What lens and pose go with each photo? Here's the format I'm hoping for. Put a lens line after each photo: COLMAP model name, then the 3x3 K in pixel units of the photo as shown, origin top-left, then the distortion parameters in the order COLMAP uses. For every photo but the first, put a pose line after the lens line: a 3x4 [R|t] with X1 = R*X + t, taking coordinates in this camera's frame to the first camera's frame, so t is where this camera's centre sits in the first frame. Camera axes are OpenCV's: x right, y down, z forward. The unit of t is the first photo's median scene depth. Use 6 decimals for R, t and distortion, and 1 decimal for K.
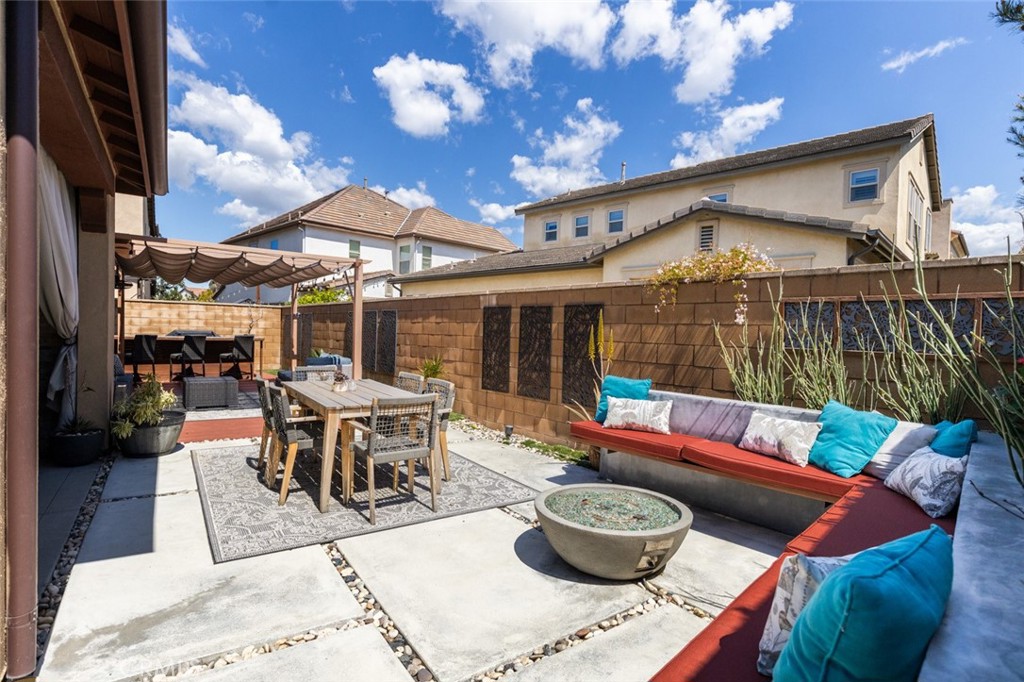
lens RADIAL K [[517.7, 0, 512.6], [0, 517.7, 338.9], [0, 0, 1]] dist [-0.004789, -0.000684]
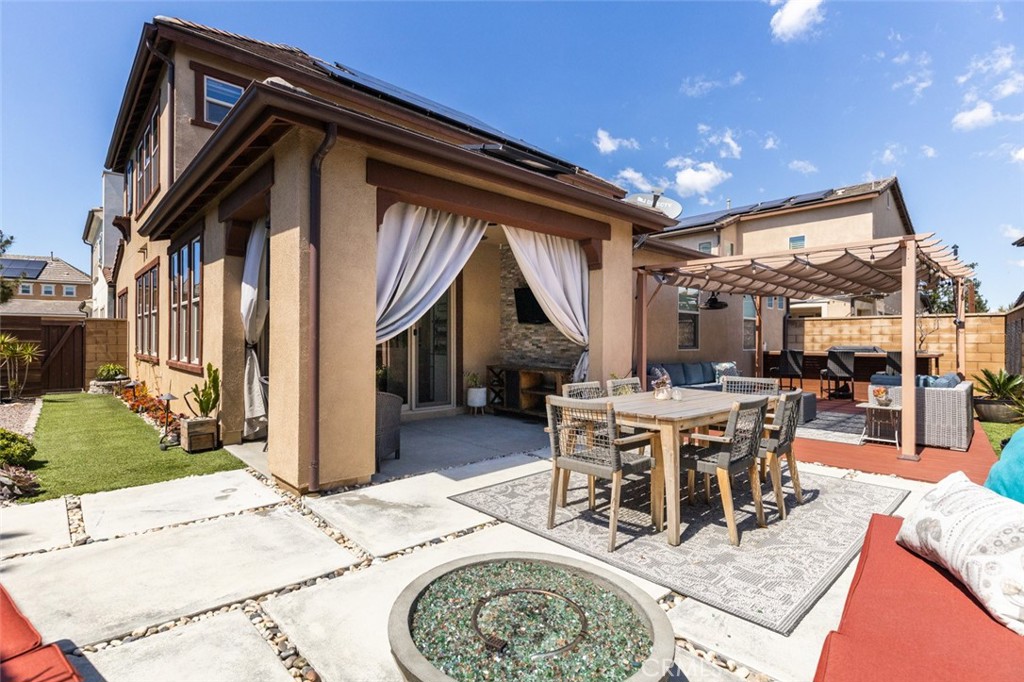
lens RADIAL K [[489.2, 0, 492.7], [0, 489.2, 338.4], [0, 0, 1]] dist [0.003013, 0.001227]
pose [[0.121562, -0.034434, -0.991986, 0.197930], [-0.015744, 0.999205, -0.036614, 0.013016], [0.992459, 0.020069, 0.120924, 0.245493]]
